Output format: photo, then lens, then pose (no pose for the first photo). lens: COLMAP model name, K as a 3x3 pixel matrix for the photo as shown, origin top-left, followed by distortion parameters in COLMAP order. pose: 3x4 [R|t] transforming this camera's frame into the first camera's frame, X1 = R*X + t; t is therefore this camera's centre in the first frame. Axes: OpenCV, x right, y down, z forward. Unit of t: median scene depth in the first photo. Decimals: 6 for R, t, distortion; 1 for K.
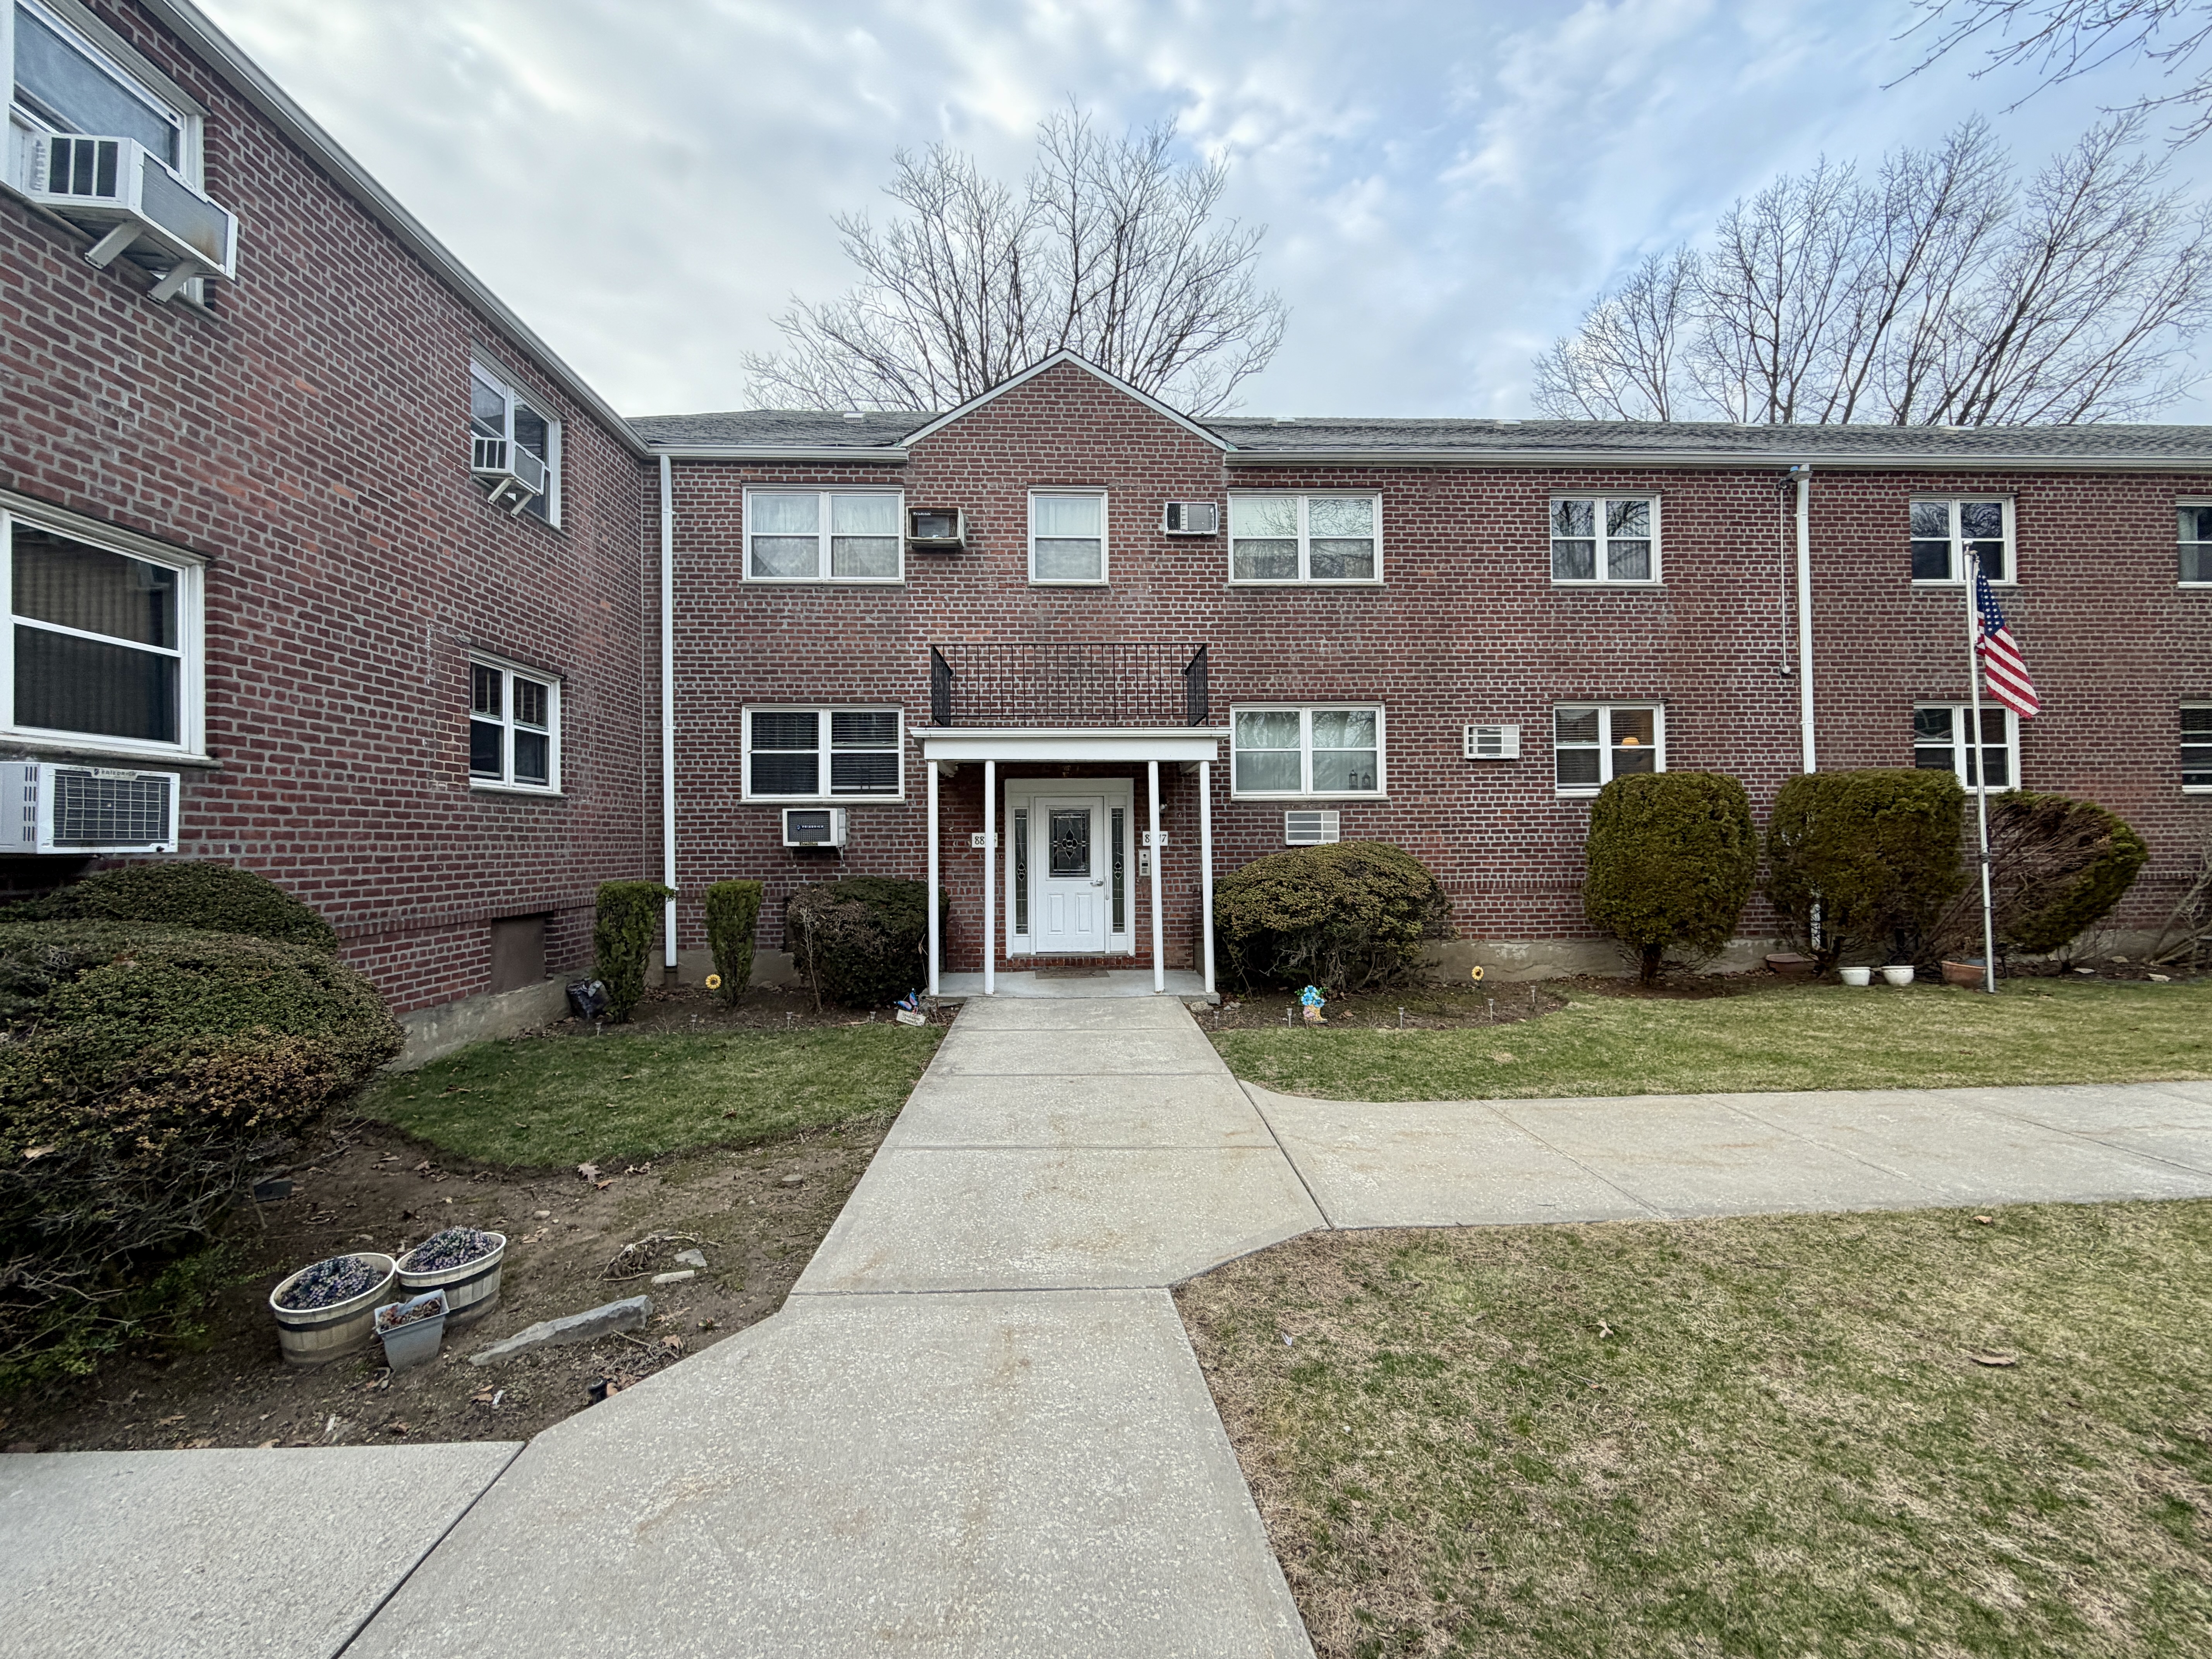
lens RADIAL K [[883.5, 0, 1103.0], [0, 883.5, 833.7], [0, 0, 1]] dist [-0.000605, 0.000380]
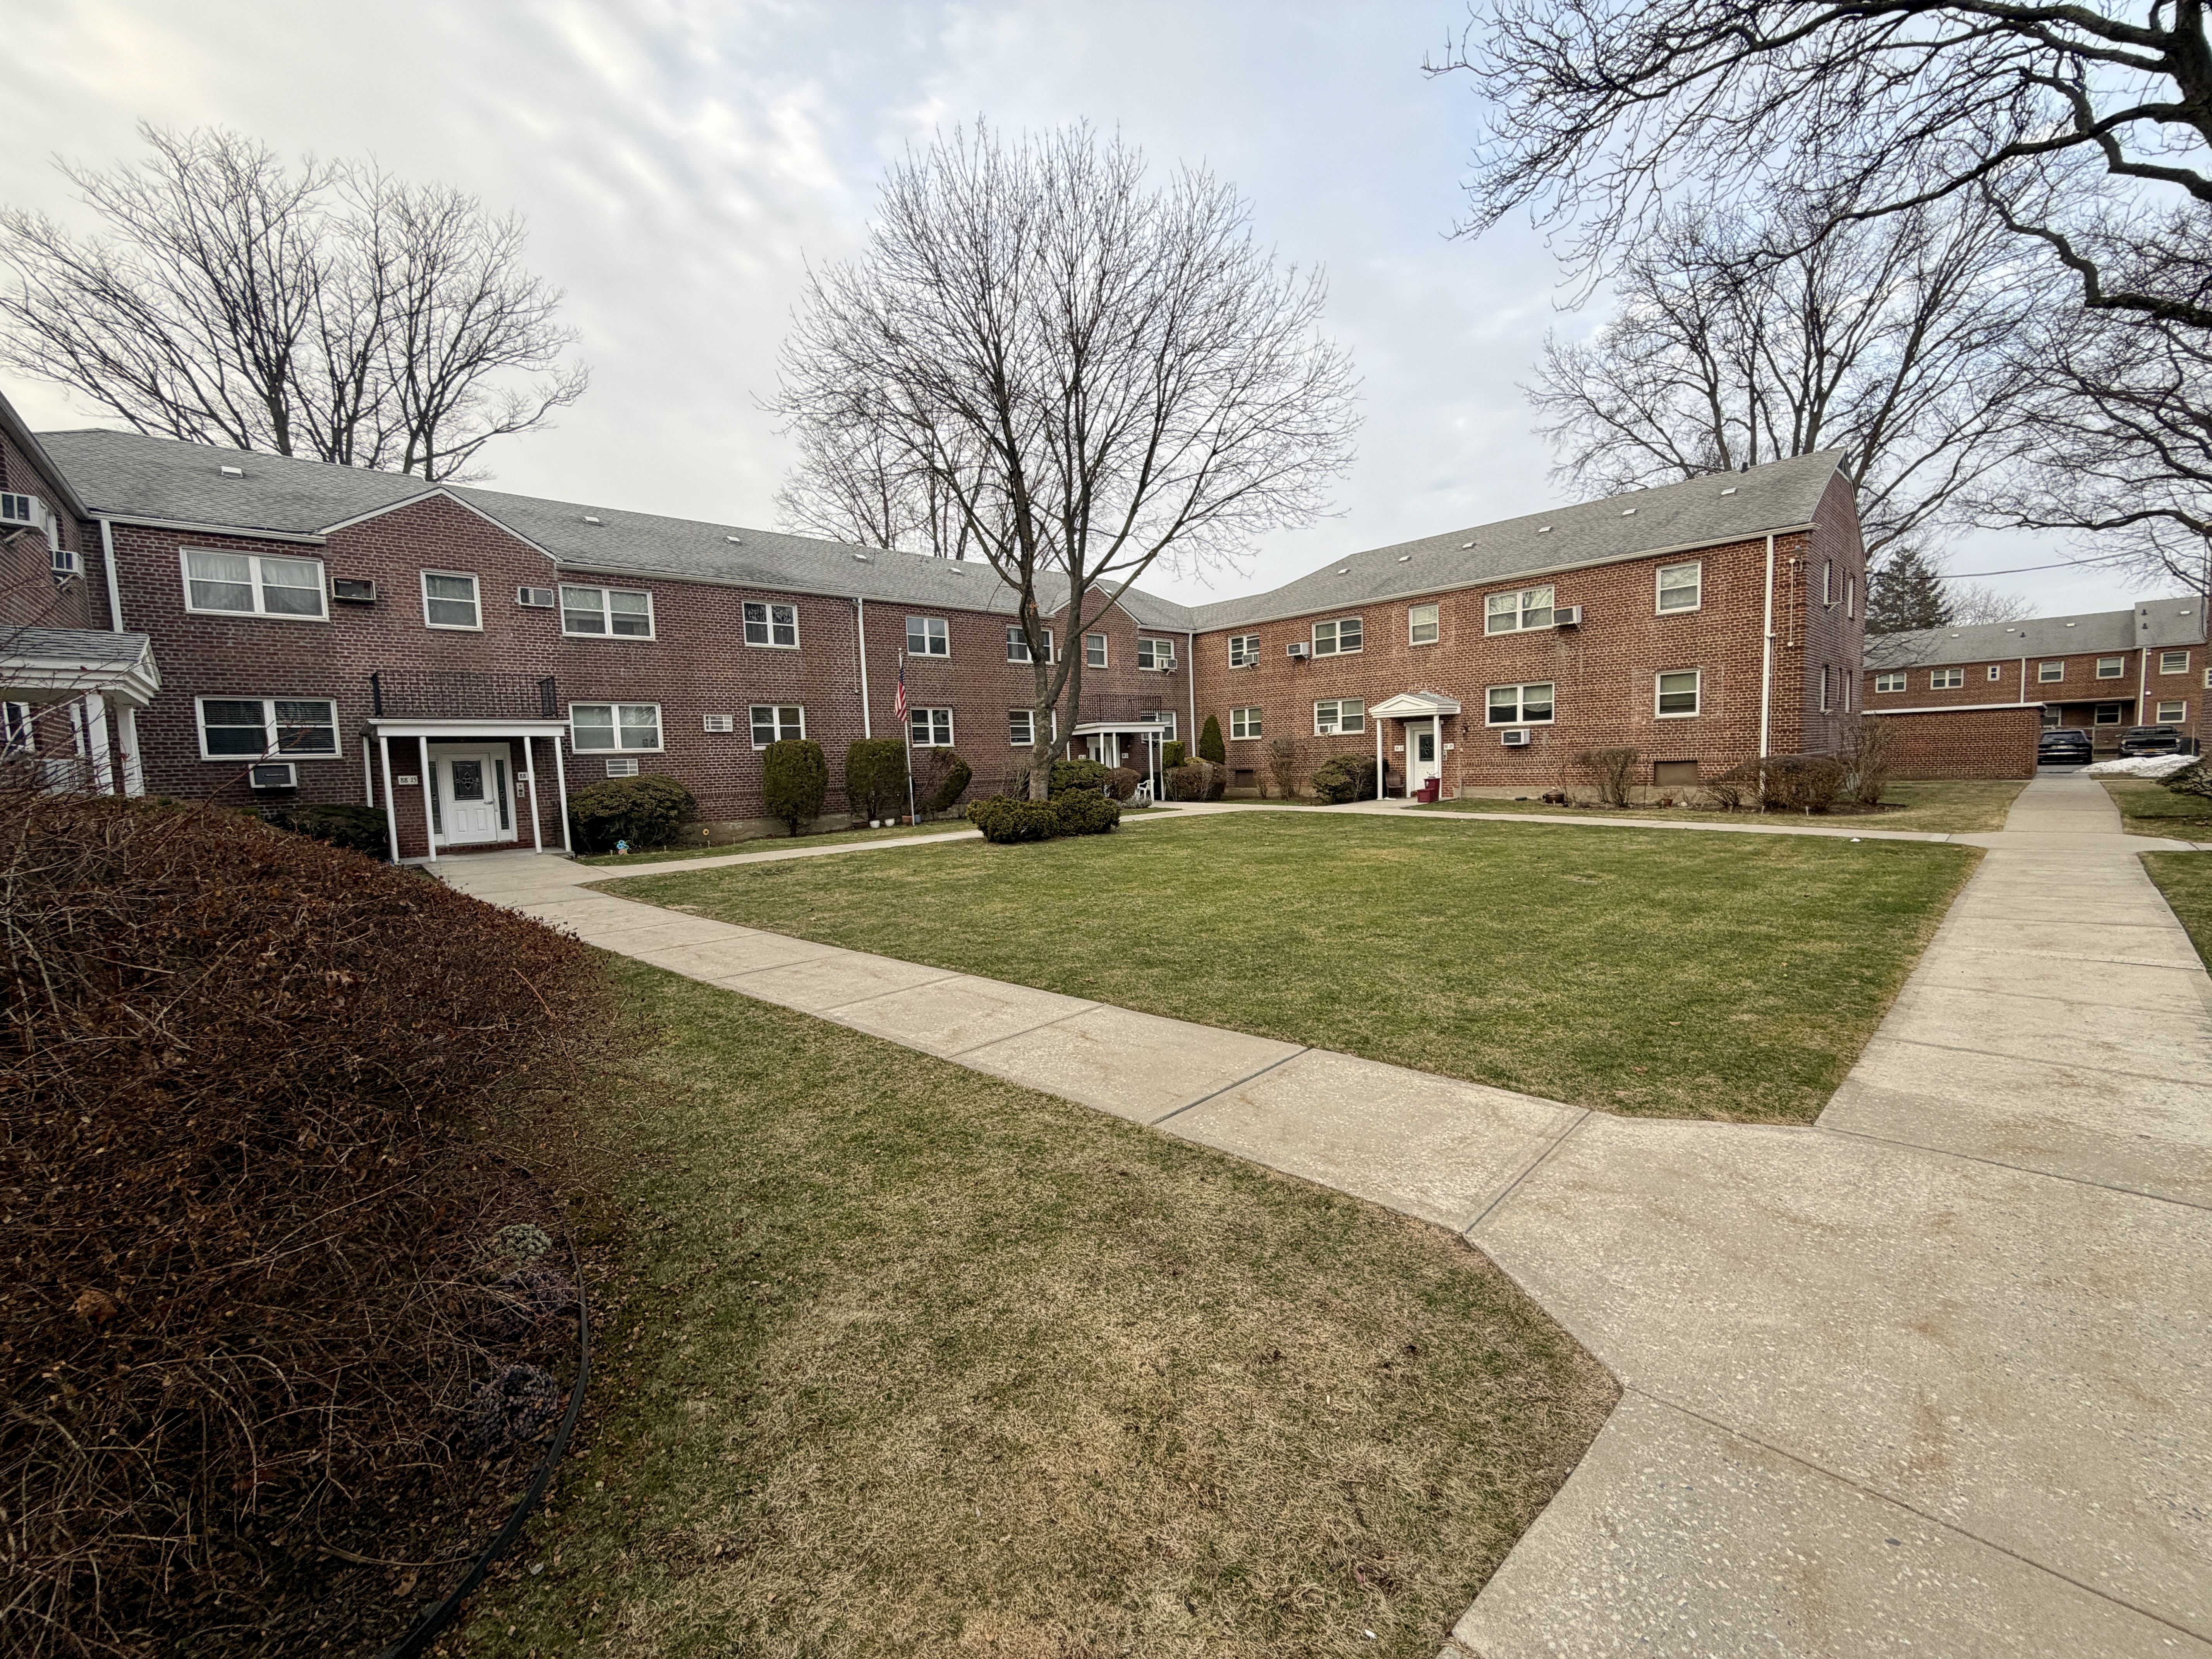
lens RADIAL K [[883.5, 0, 1098.8], [0, 883.5, 832.7], [0, 0, 1]] dist [-0.000605, 0.000380]
pose [[0.772252, -0.070080, 0.631439, -0.185455], [0.020864, 0.996159, 0.085041, -0.008700], [-0.634973, -0.052498, 0.770748, -1.144534]]
